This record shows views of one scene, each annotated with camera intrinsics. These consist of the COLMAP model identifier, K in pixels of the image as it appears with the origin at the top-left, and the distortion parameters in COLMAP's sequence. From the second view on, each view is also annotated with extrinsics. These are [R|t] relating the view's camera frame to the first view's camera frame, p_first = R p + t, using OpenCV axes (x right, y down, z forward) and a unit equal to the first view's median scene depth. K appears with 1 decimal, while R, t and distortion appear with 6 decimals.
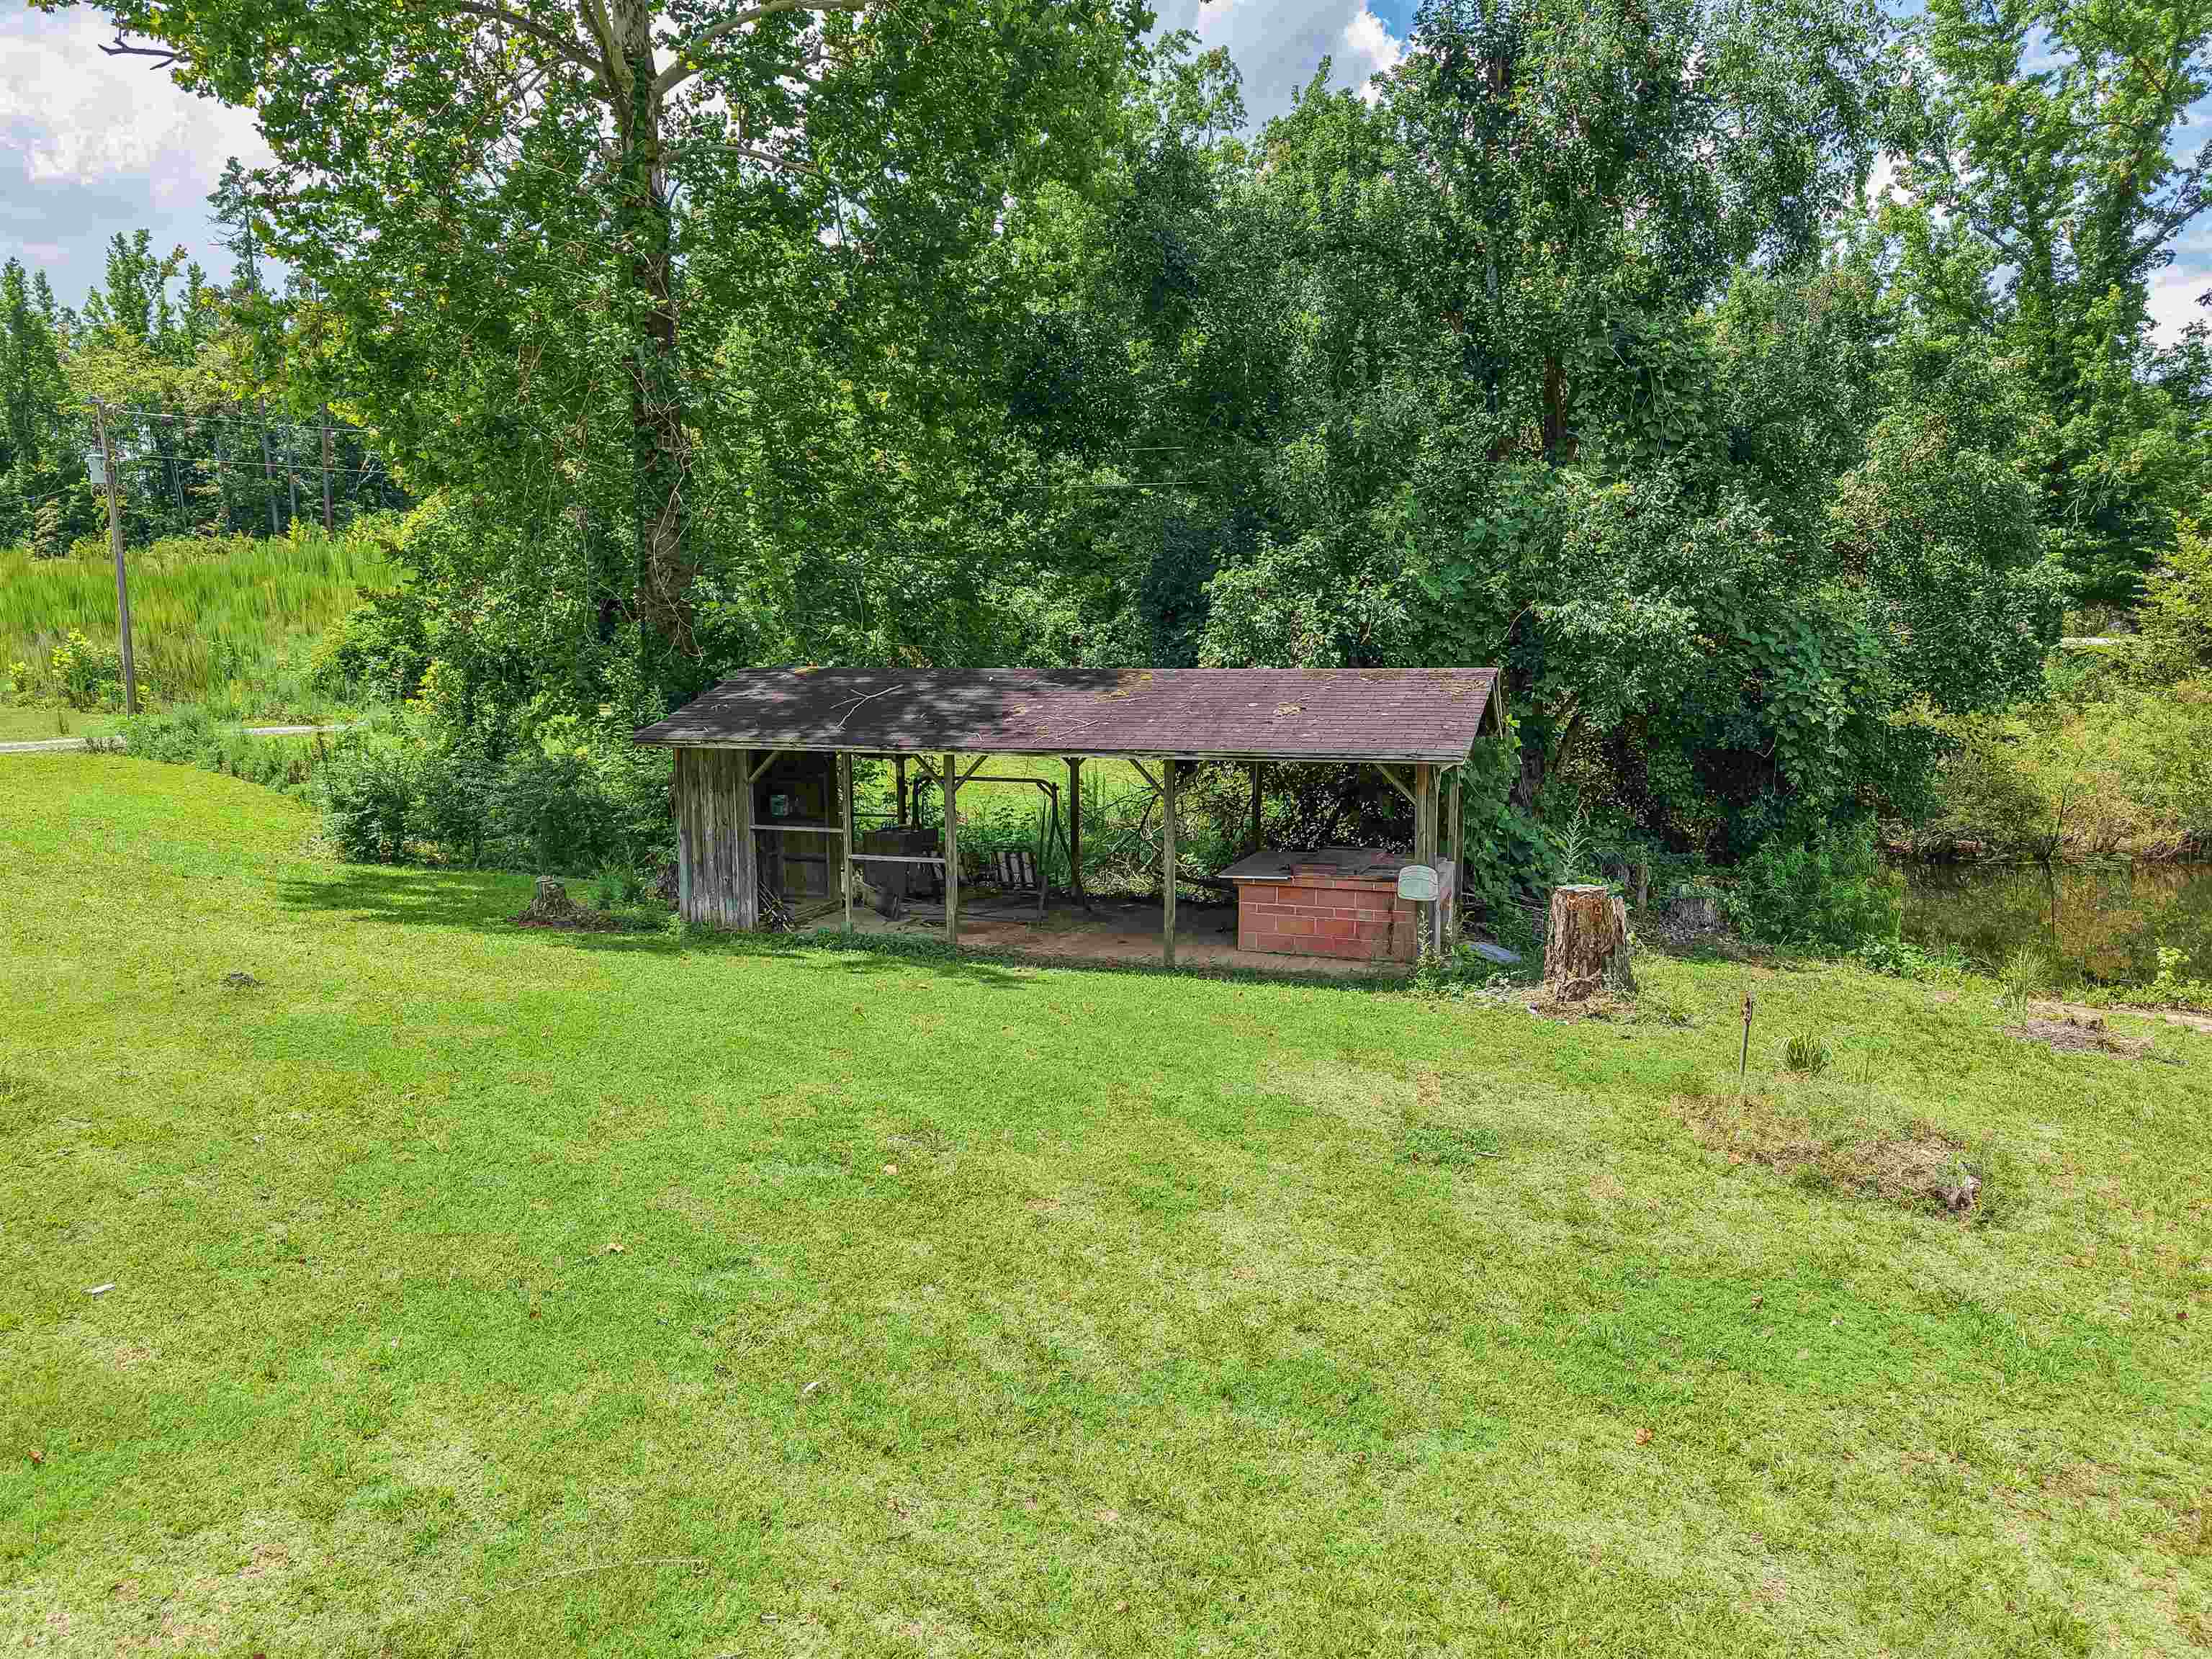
lens RADIAL K [[1513.6, 0, 1096.4], [0, 1513.6, 832.7], [0, 0, 1]] dist [-0.000975, 0.004527]
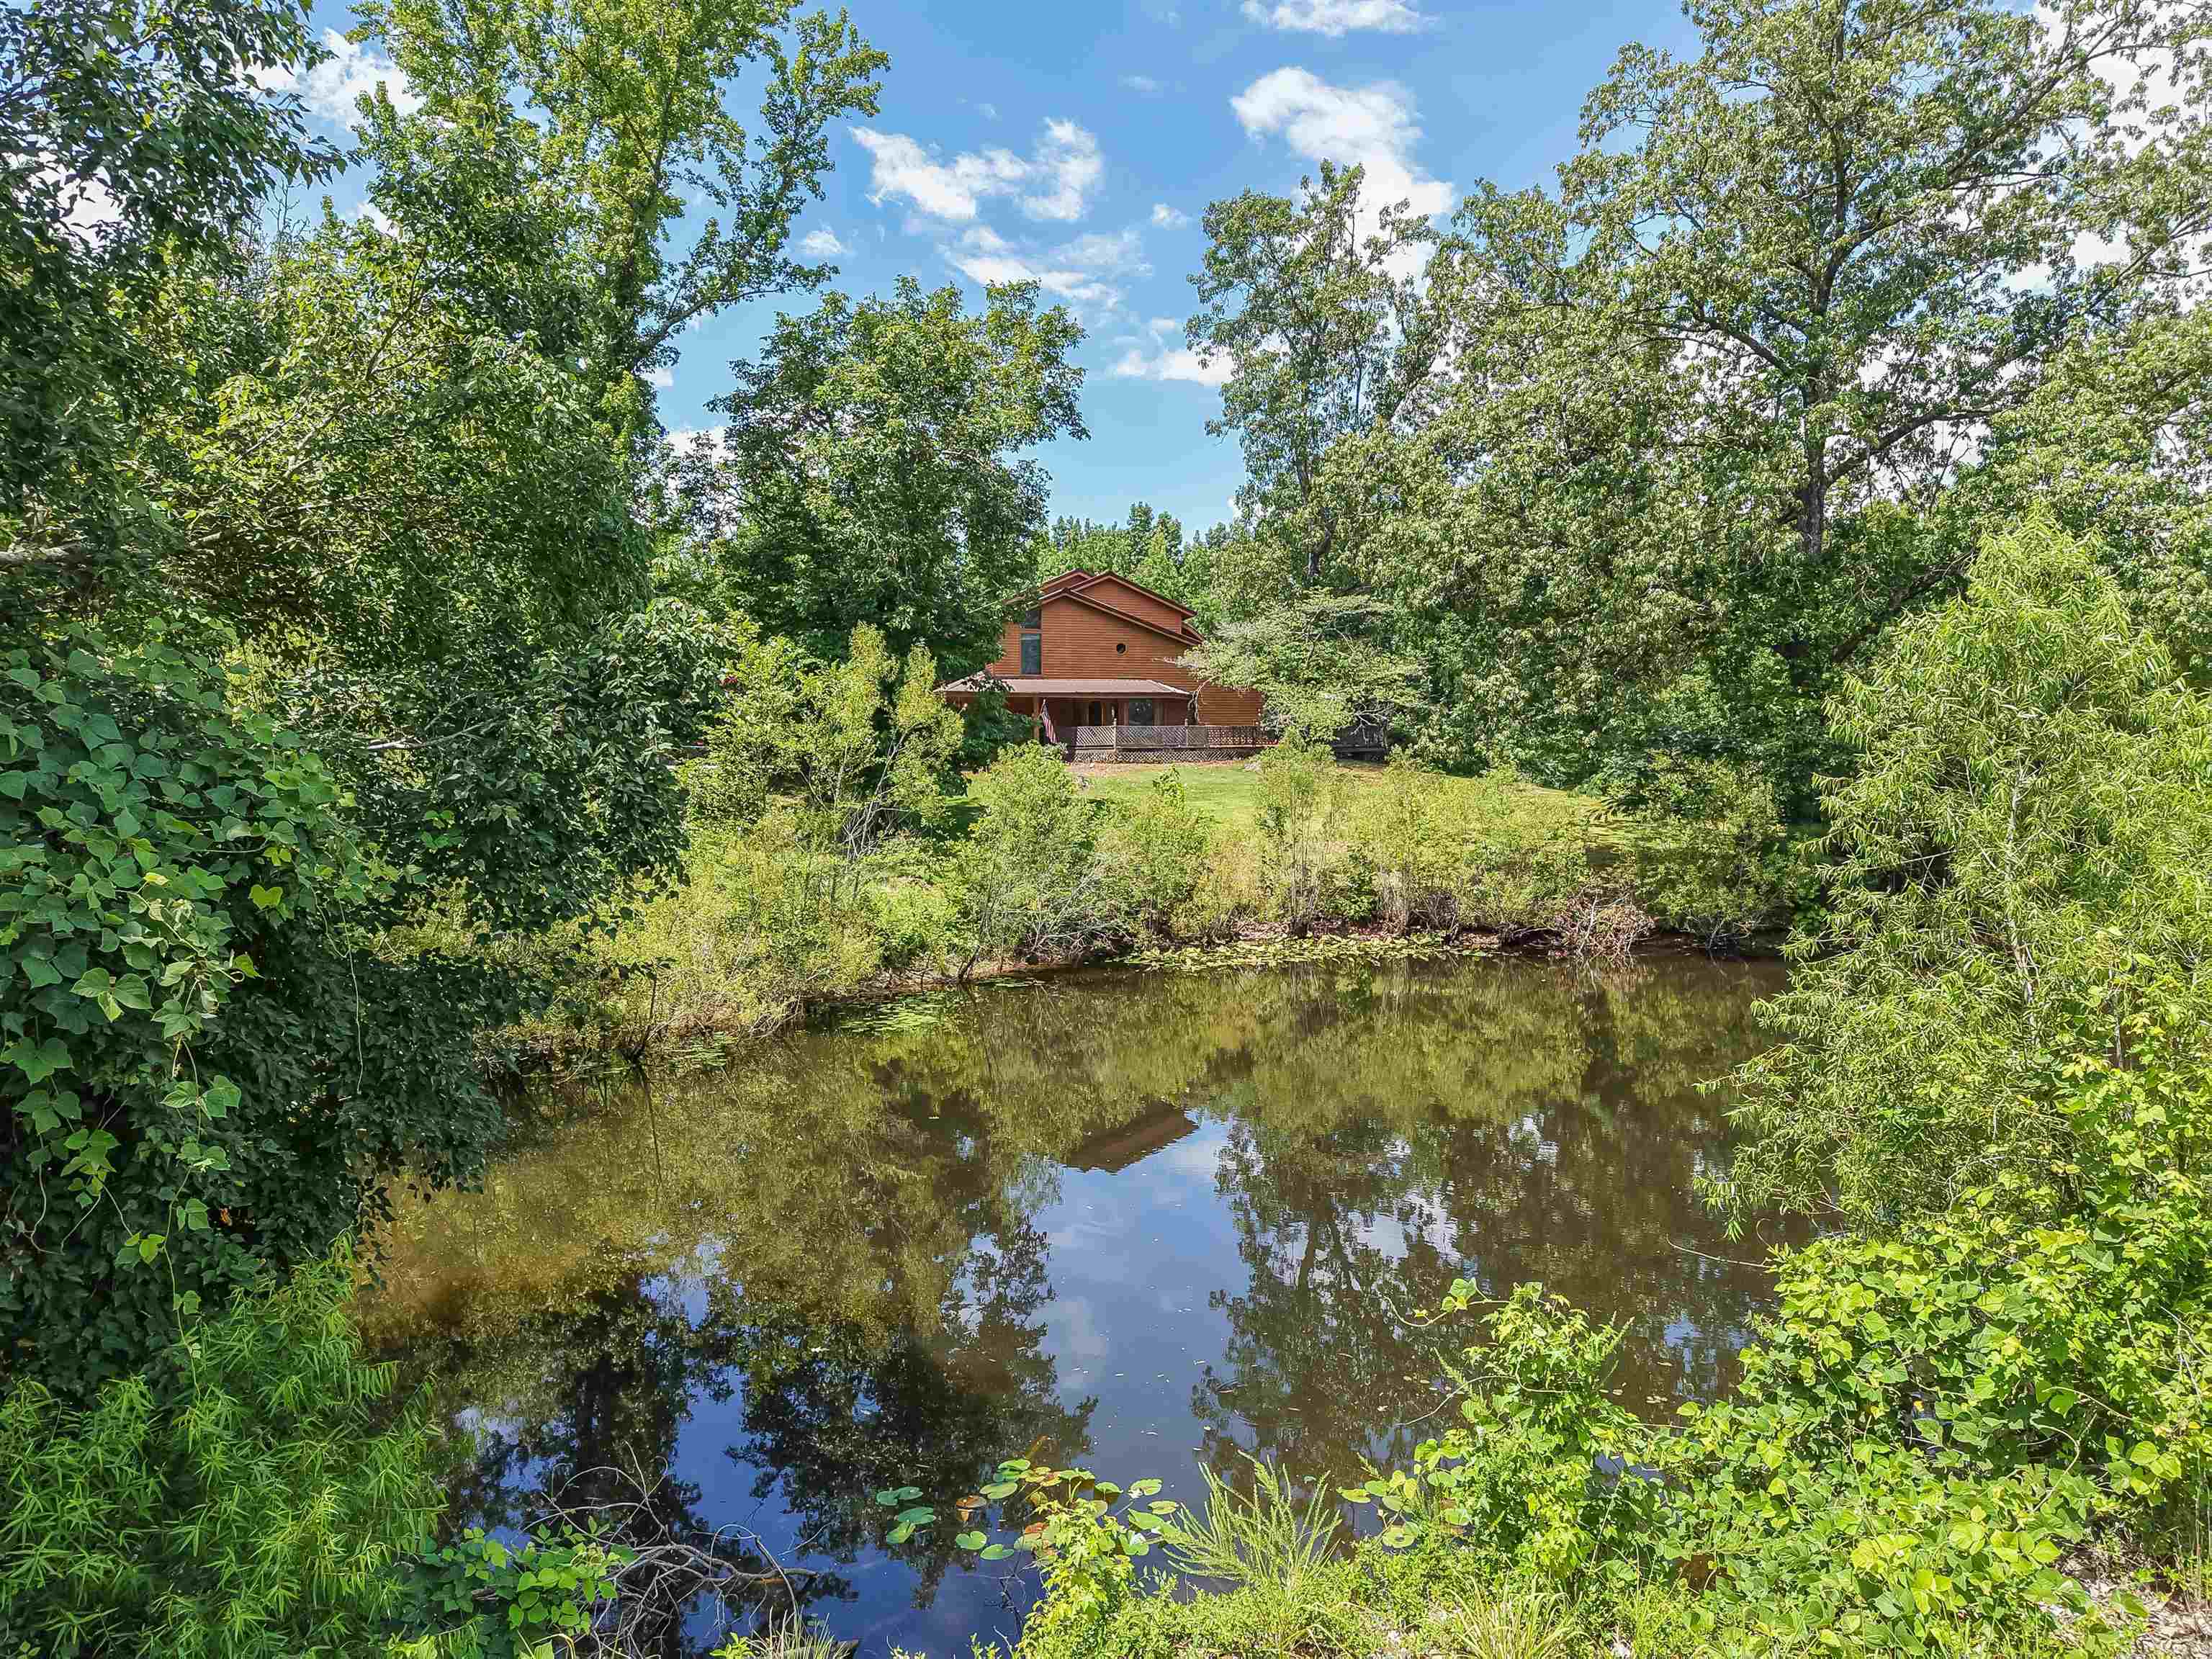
lens RADIAL K [[1513.6, 0, 1099.2], [0, 1513.6, 830.1], [0, 0, 1]] dist [-0.000975, 0.004527]
pose [[0.626222, -0.036990, 0.778767, 0.325533], [0.105508, 0.993706, -0.037642, -0.070981], [-0.772473, 0.105738, 0.626183, 0.583292]]
